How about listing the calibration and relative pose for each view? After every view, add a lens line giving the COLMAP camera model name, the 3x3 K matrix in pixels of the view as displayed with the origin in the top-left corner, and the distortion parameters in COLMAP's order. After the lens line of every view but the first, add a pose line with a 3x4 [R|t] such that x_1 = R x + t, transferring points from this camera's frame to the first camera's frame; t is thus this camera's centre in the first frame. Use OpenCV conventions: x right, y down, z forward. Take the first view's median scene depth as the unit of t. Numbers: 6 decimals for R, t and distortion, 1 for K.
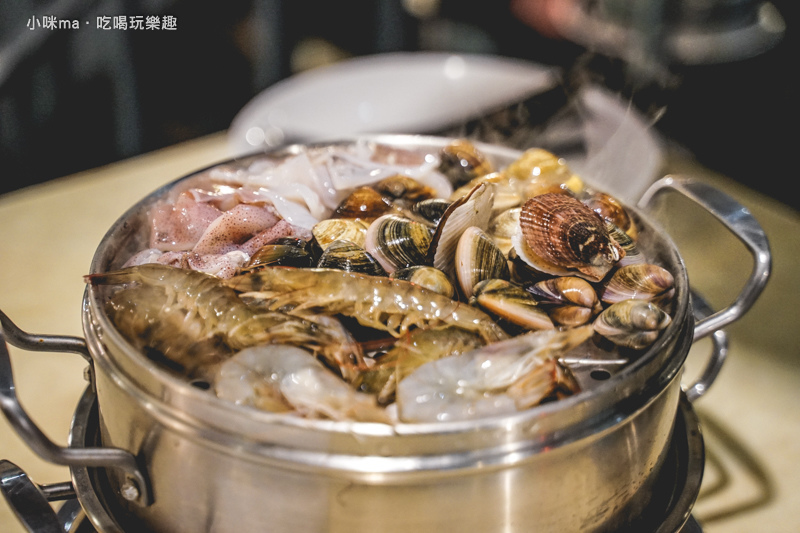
lens RADIAL K [[1475.3, 0, 400.0], [0, 1475.3, 266.5], [0, 0, 1]] dist [0.143170, 0.026174]
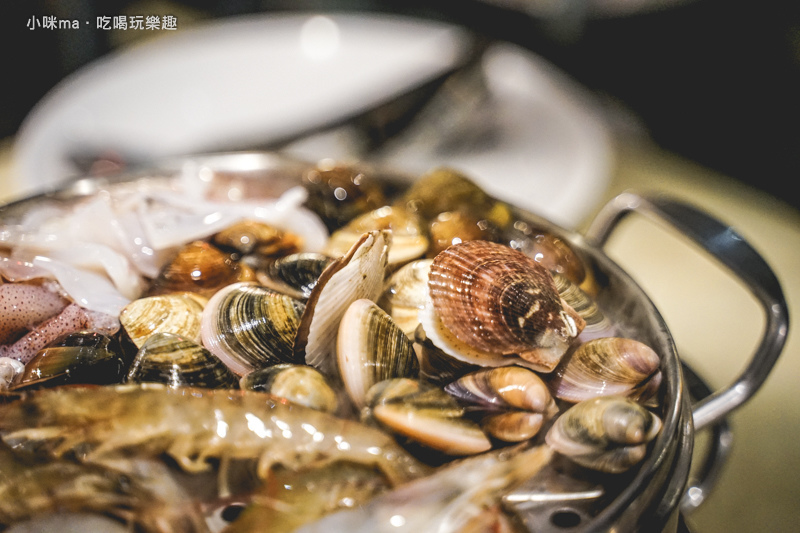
lens RADIAL K [[1654.8, 0, 400.0], [0, 1654.8, 266.5], [0, 0, 1]] dist [0.311361, 0.320676]
pose [[0.995172, -0.064201, 0.074231, 0.012650], [0.062614, 0.997761, 0.023513, -0.059369], [-0.075575, -0.018752, 0.996964, 0.249079]]
